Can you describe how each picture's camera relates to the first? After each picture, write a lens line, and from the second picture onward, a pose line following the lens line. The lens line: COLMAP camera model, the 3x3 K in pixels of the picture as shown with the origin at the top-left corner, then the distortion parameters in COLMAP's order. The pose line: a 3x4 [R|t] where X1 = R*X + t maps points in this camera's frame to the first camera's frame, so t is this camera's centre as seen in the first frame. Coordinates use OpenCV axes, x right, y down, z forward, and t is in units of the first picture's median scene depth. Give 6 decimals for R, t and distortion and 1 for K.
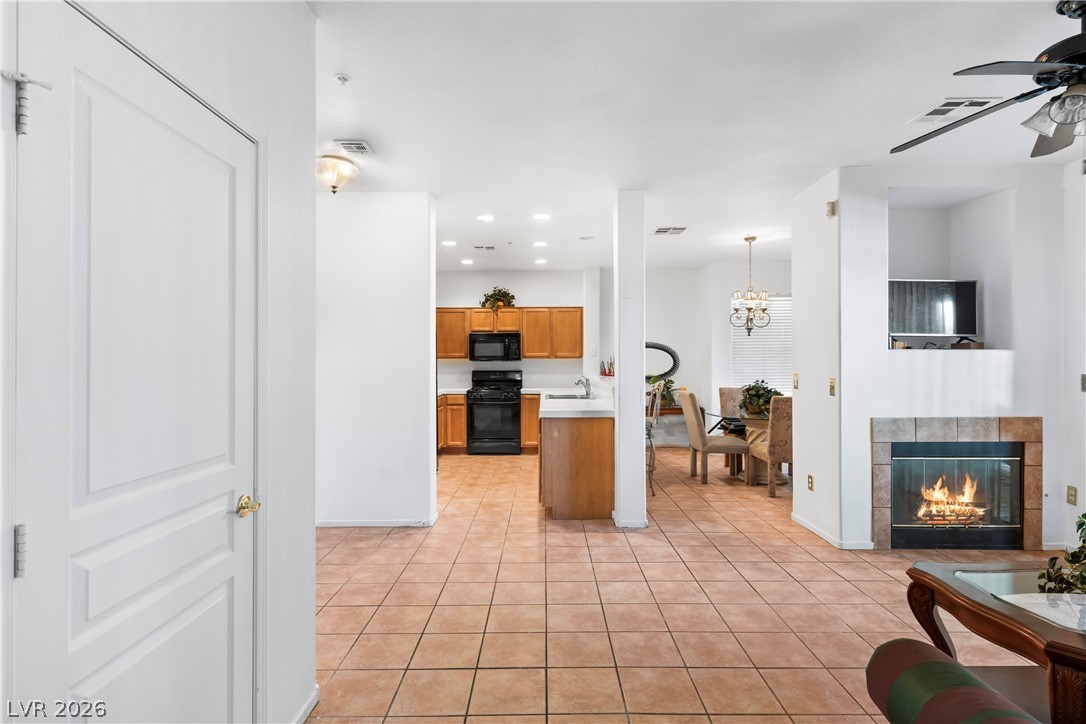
lens RADIAL K [[535.7, 0, 543.1], [0, 535.7, 359.9], [0, 0, 1]] dist [0.000332, 0.001331]
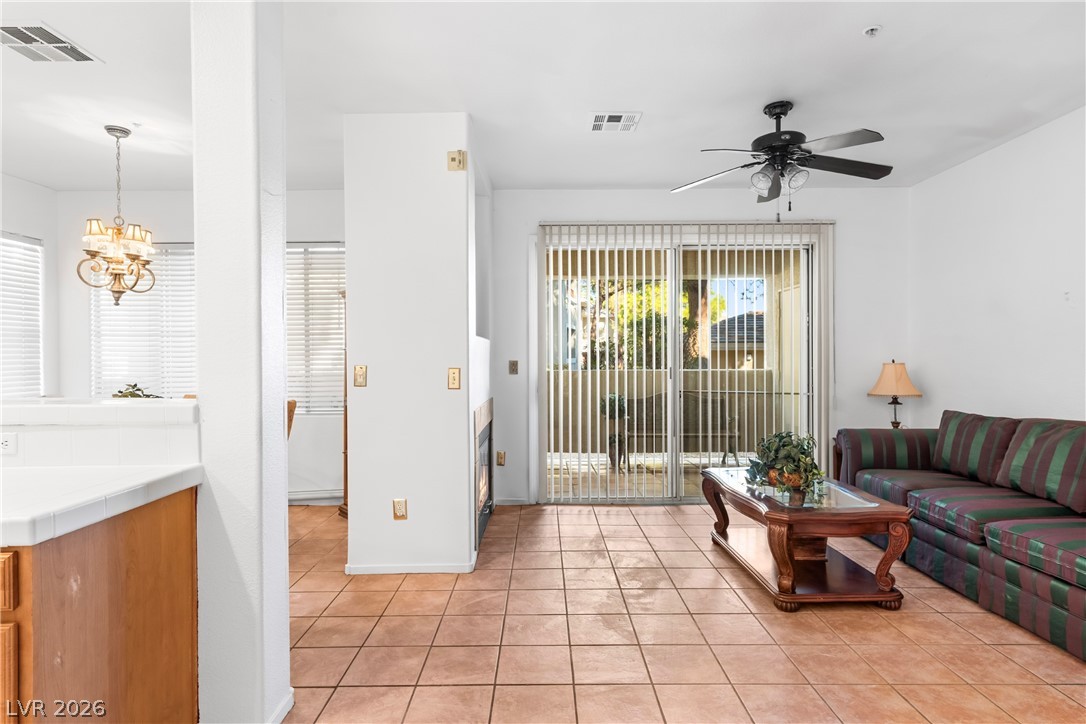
lens RADIAL K [[578.9, 0, 544.6], [0, 578.9, 359.3], [0, 0, 1]] dist [0.010807, -0.000618]
pose [[-0.001870, -0.002970, 0.999994, -0.271366], [0.006486, 0.999975, 0.002982, 0.015417], [-0.999977, 0.006492, -0.001851, 0.693746]]
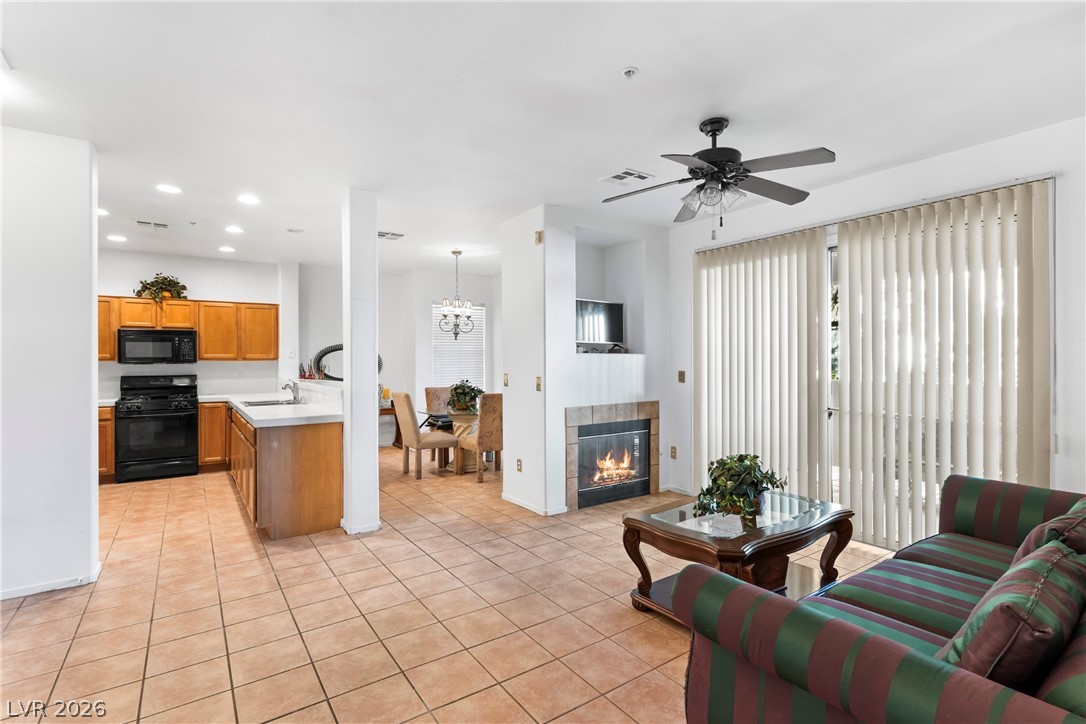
lens RADIAL K [[513.1, 0, 543.6], [0, 513.1, 359.7], [0, 0, 1]] dist [-0.000070, 0.003557]
pose [[0.819346, -0.000374, 0.573299, -0.093520], [0.002577, 0.999992, -0.003030, -0.000356], [-0.573293, 0.003961, 0.819341, 0.033329]]
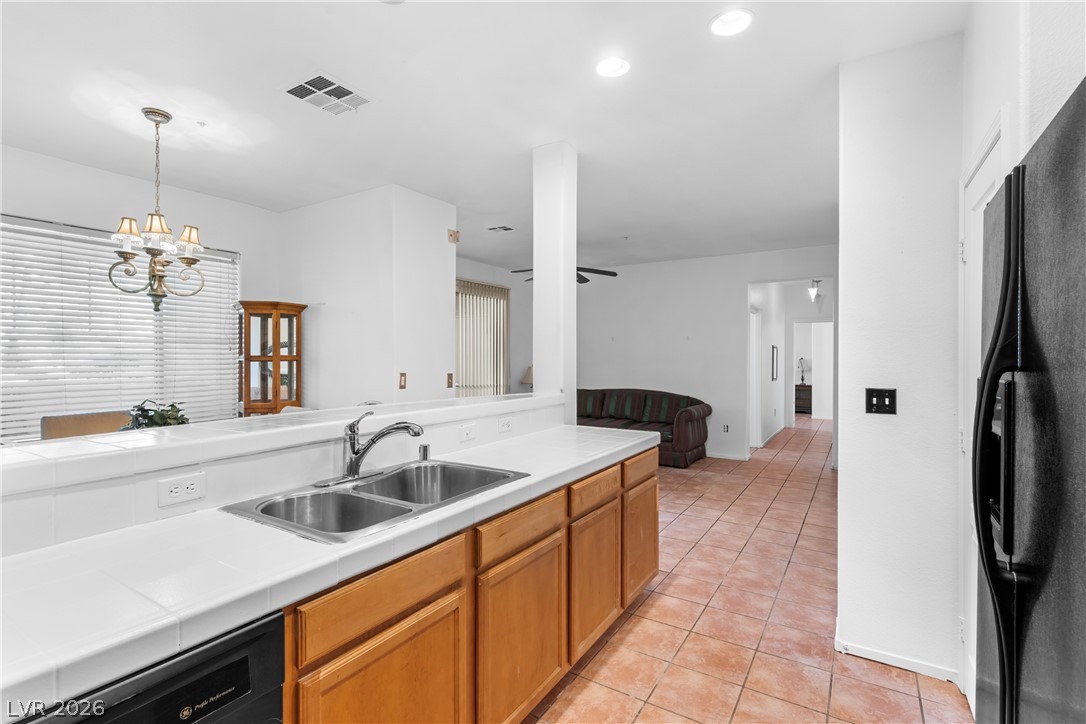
lens RADIAL K [[513.1, 0, 544.6], [0, 513.1, 361.4], [0, 0, 1]] dist [-0.000070, 0.003557]
pose [[-0.850038, -0.001812, 0.526718, -0.206935], [0.002031, 0.999975, 0.006717, -0.000588], [-0.526717, 0.006780, -0.850014, 1.505151]]
